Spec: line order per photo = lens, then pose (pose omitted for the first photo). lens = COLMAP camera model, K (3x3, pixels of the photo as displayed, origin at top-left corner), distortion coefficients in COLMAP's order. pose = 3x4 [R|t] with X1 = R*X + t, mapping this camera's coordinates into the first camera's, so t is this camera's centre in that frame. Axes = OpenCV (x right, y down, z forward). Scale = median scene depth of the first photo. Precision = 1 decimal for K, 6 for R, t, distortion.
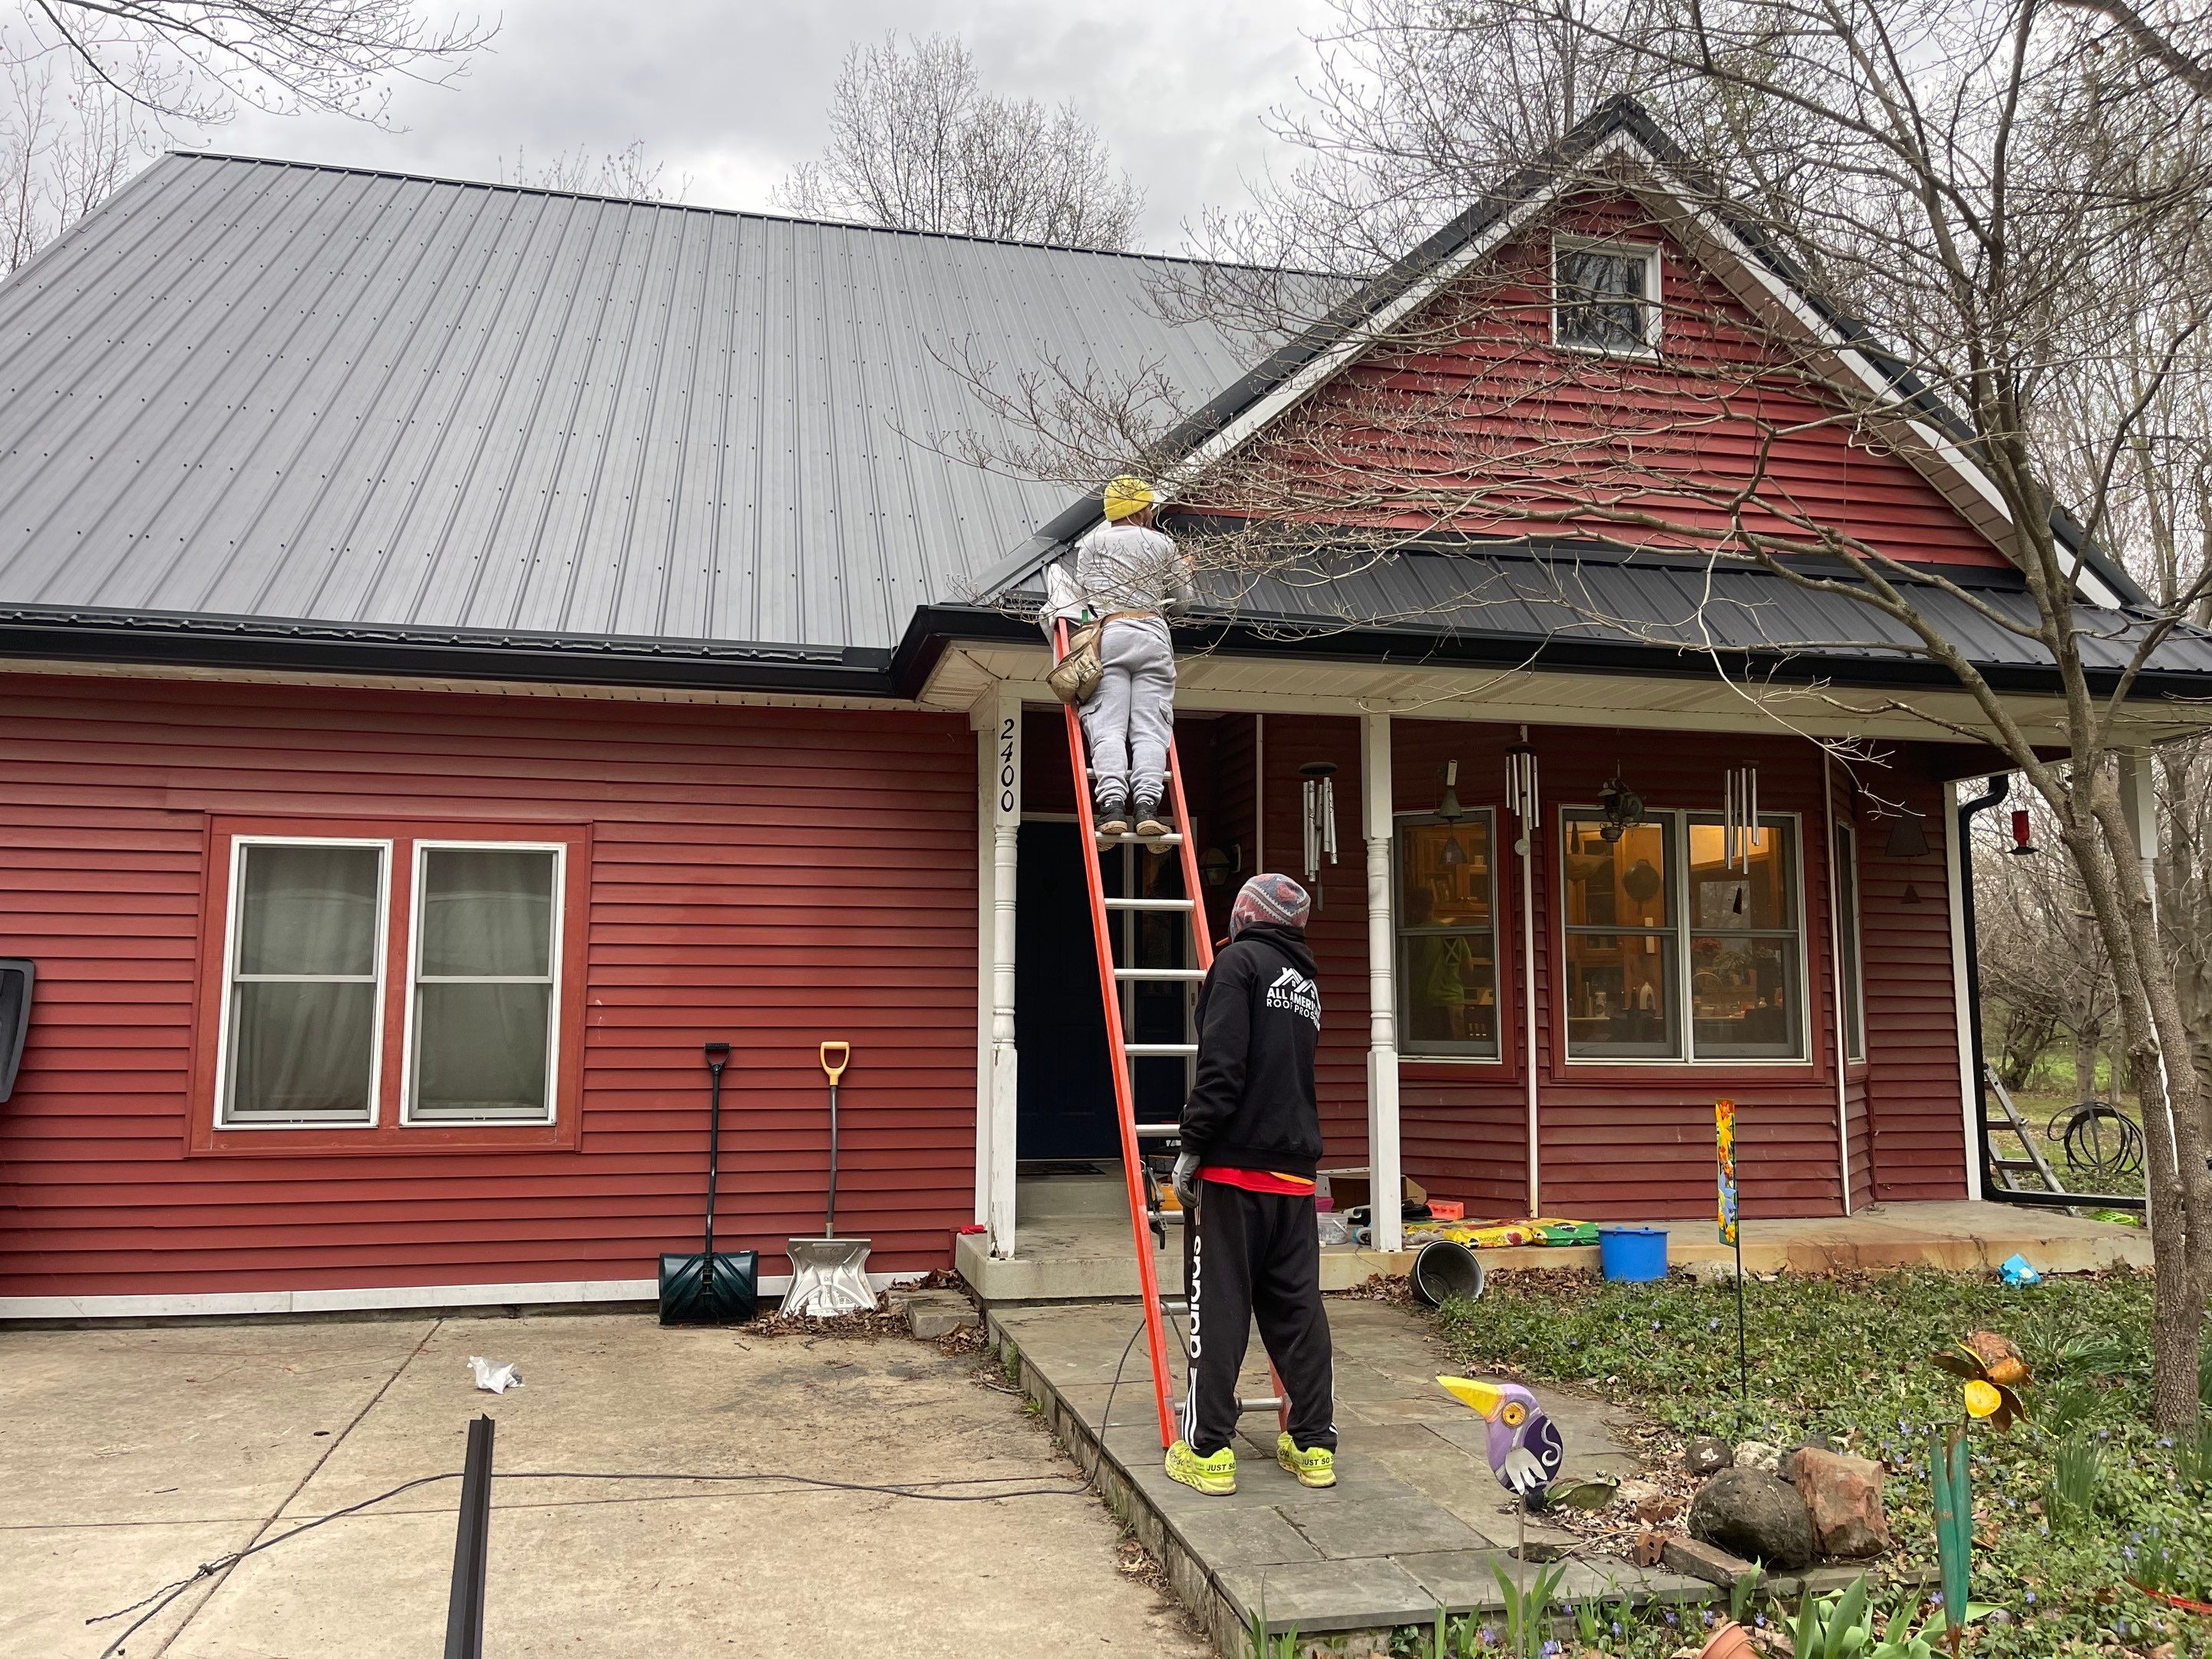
lens RADIAL K [[1648.9, 0, 1107.5], [0, 1648.9, 854.8], [0, 0, 1]] dist [0.022450, -0.006207]
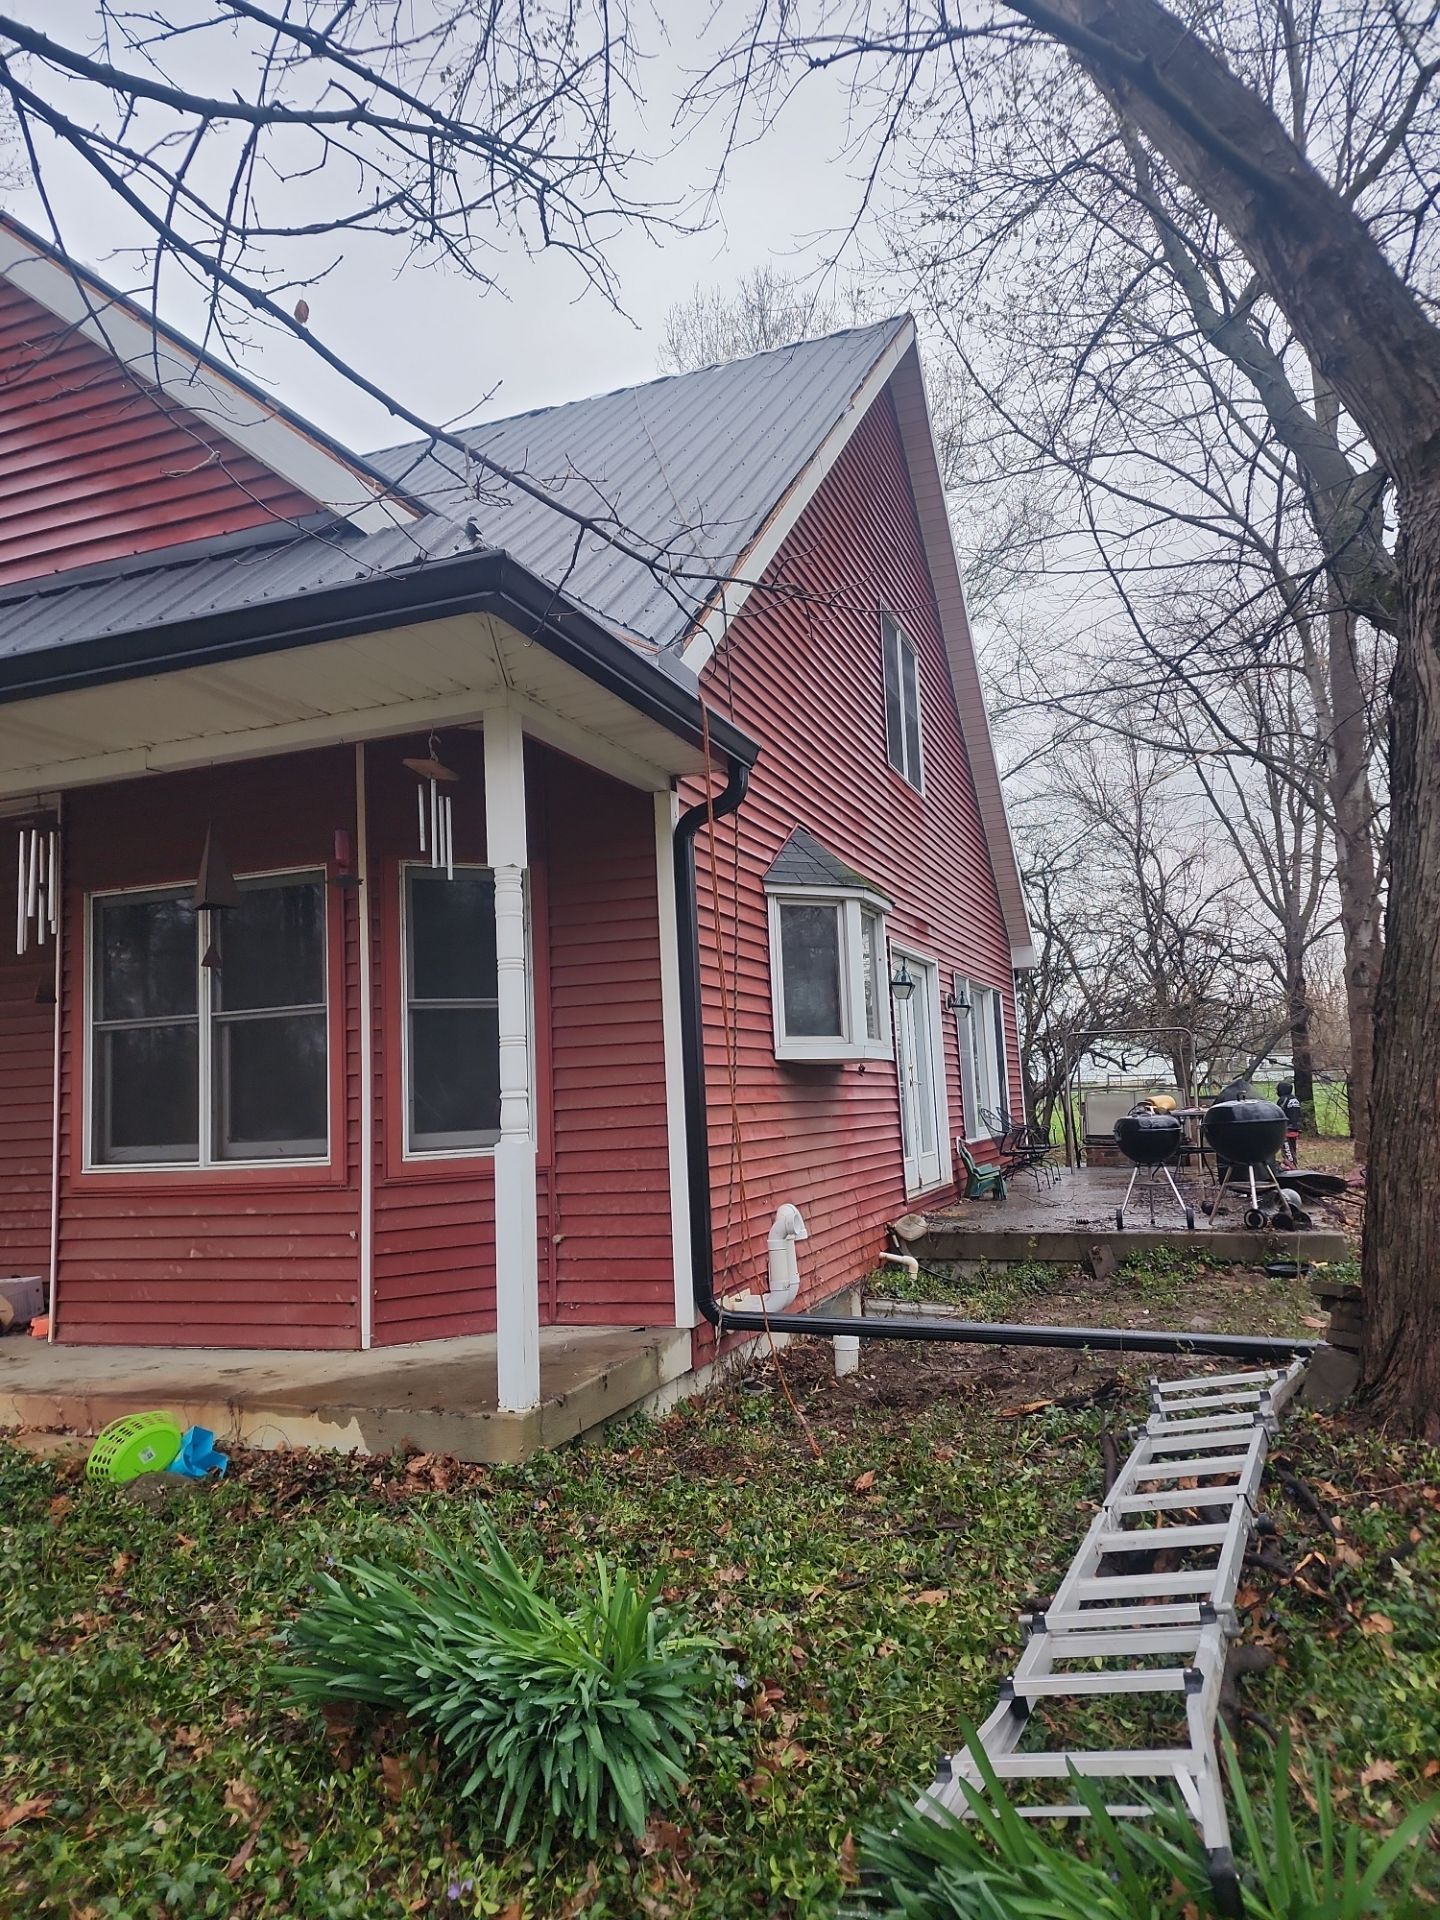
lens RADIAL K [[1273.0, 0, 725.6], [0, 1273.0, 962.3], [0, 0, 1]] dist [0.077765, -0.085133]
pose [[0.839476, -0.102119, -0.533715, 1.102767], [0.104766, 0.994172, -0.025436, 0.074096], [0.533201, -0.034562, 0.845282, 0.661862]]
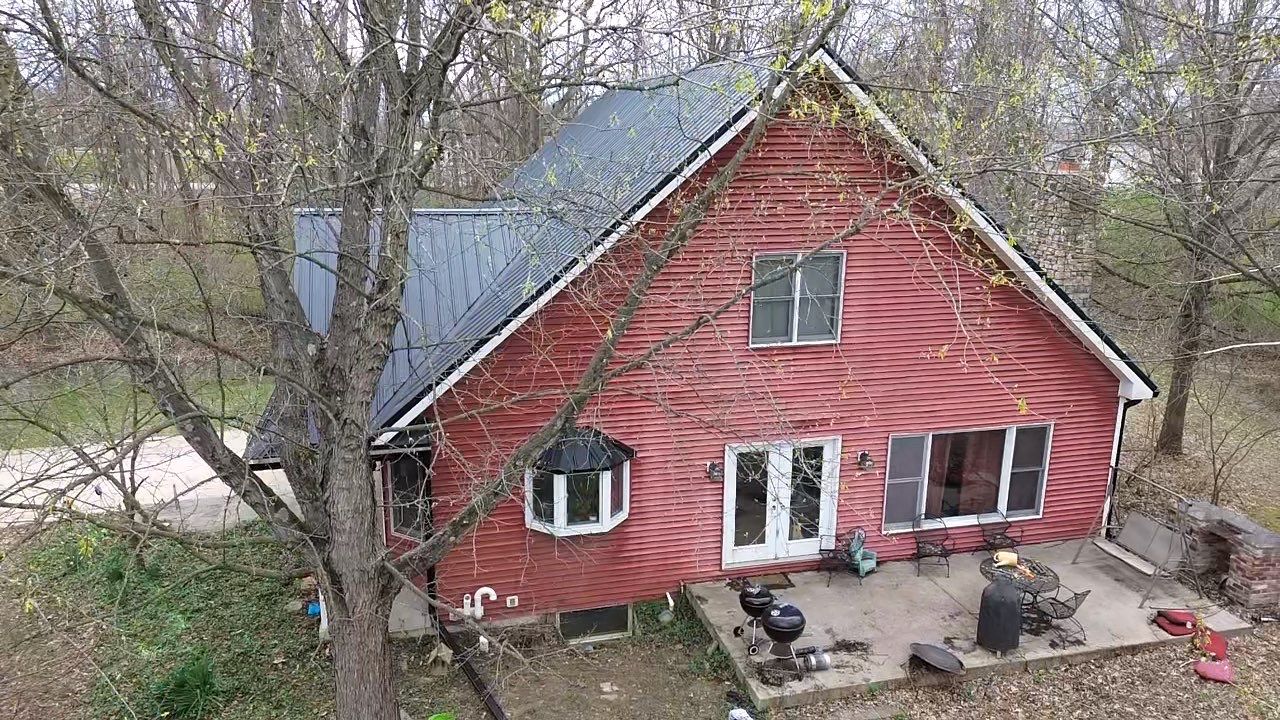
lens RADIAL K [[881.9, 0, 640.0], [0, 881.9, 360.0], [0, 0, 1]] dist [0.077095, -0.071805]
pose [[0.031772, 0.242445, -0.969645, 2.175541], [0.097497, 0.964756, 0.244417, -0.563621], [0.994729, -0.102303, 0.007014, 1.696408]]
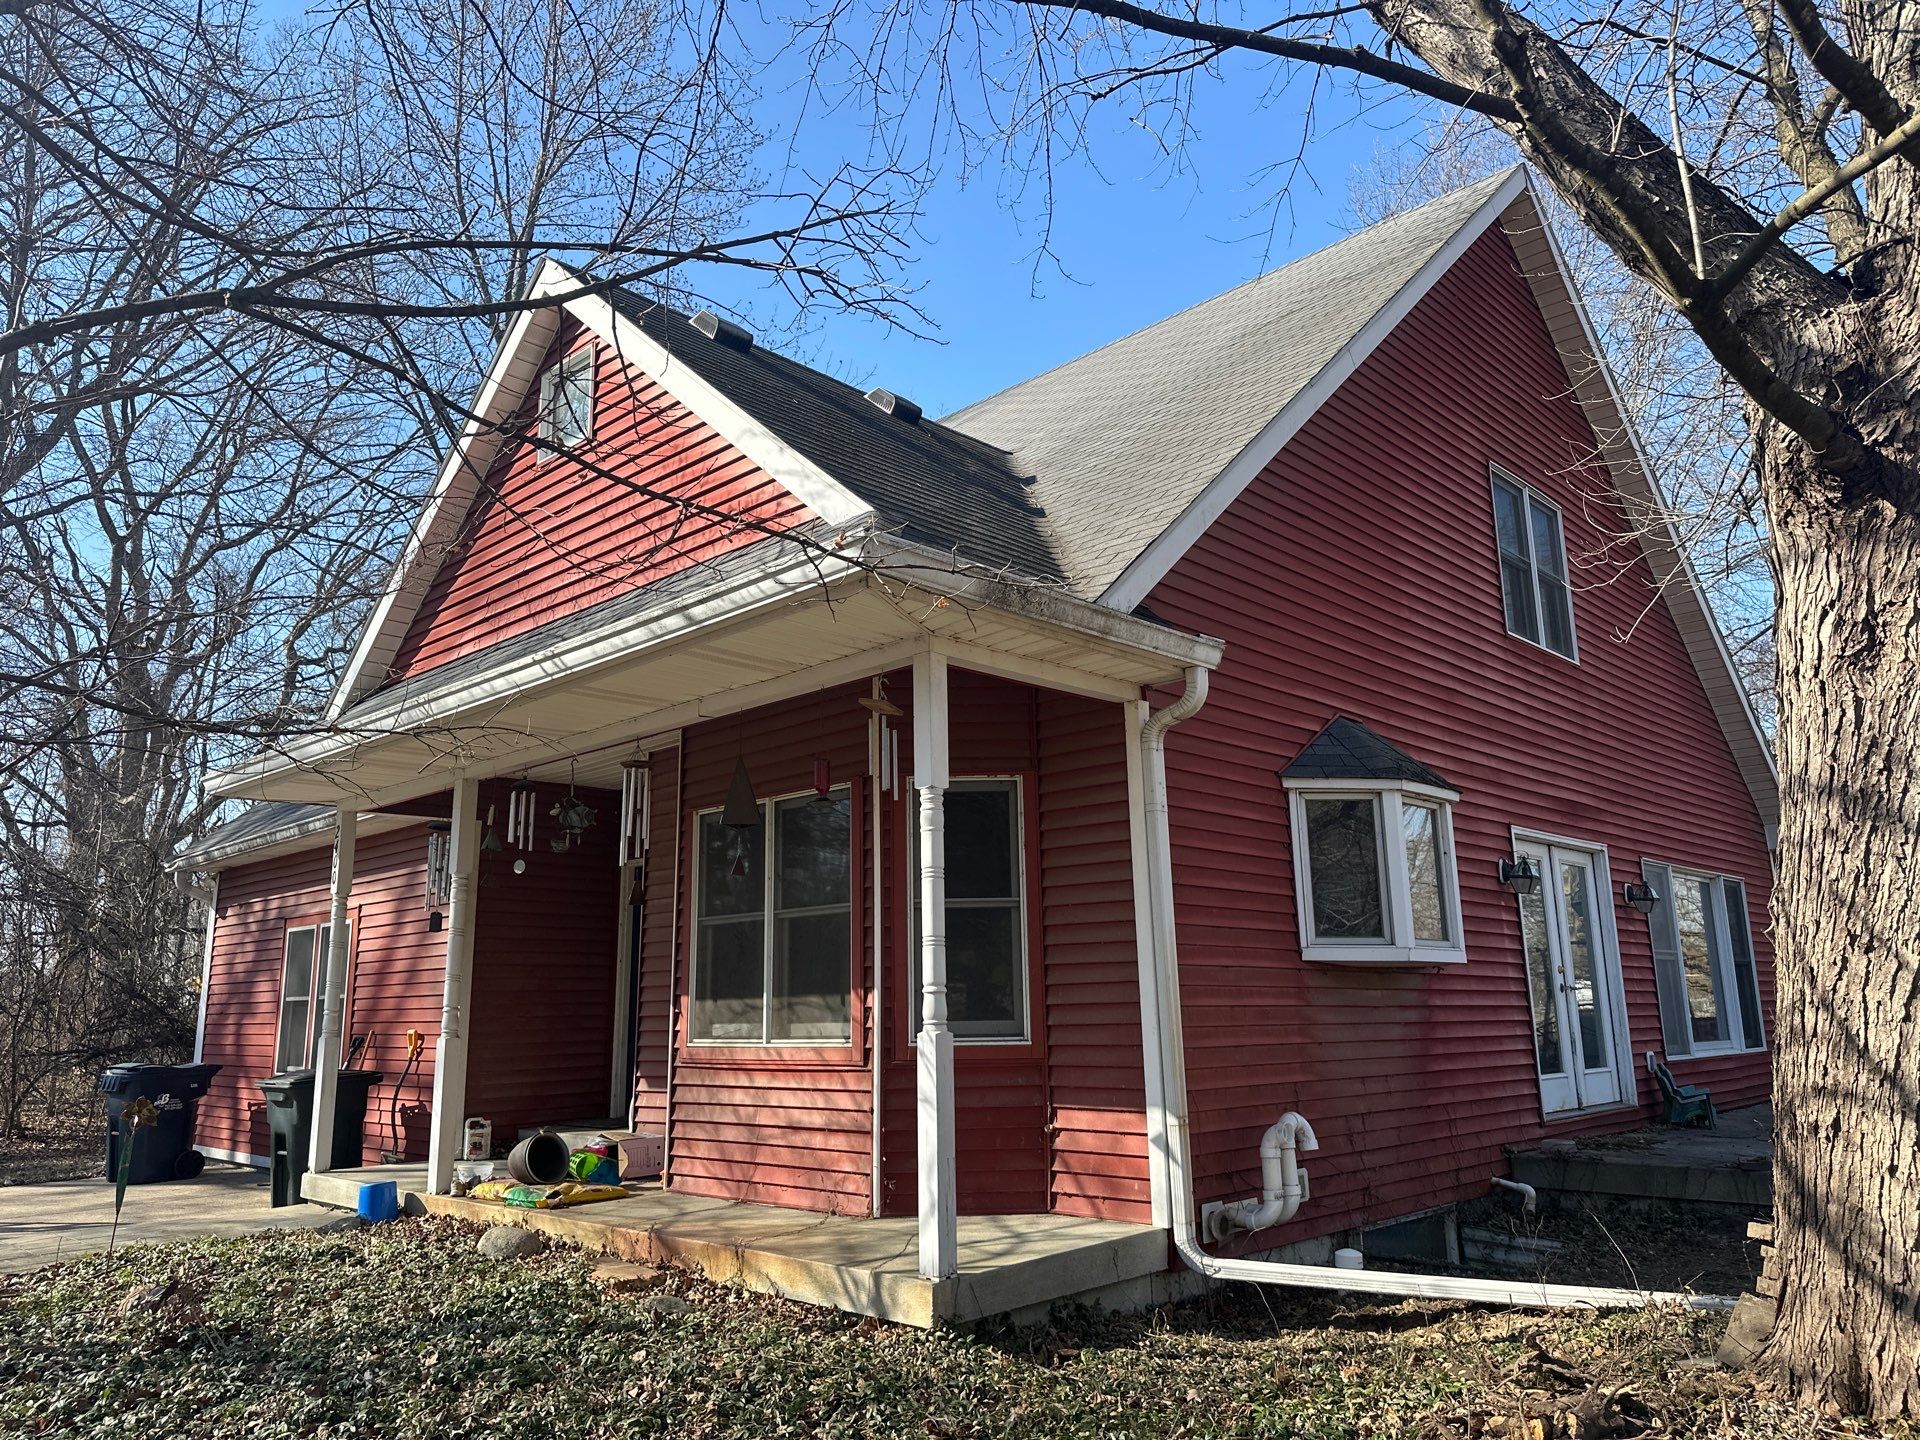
lens RADIAL K [[1322.1, 0, 949.6], [0, 1322.1, 721.1], [0, 0, 1]] dist [0.084916, -0.101431]
pose [[0.551046, -0.188996, -0.812791, 1.292522], [0.104958, 0.981977, -0.157179, 0.080973], [0.827848, 0.001304, 0.560951, 0.726058]]
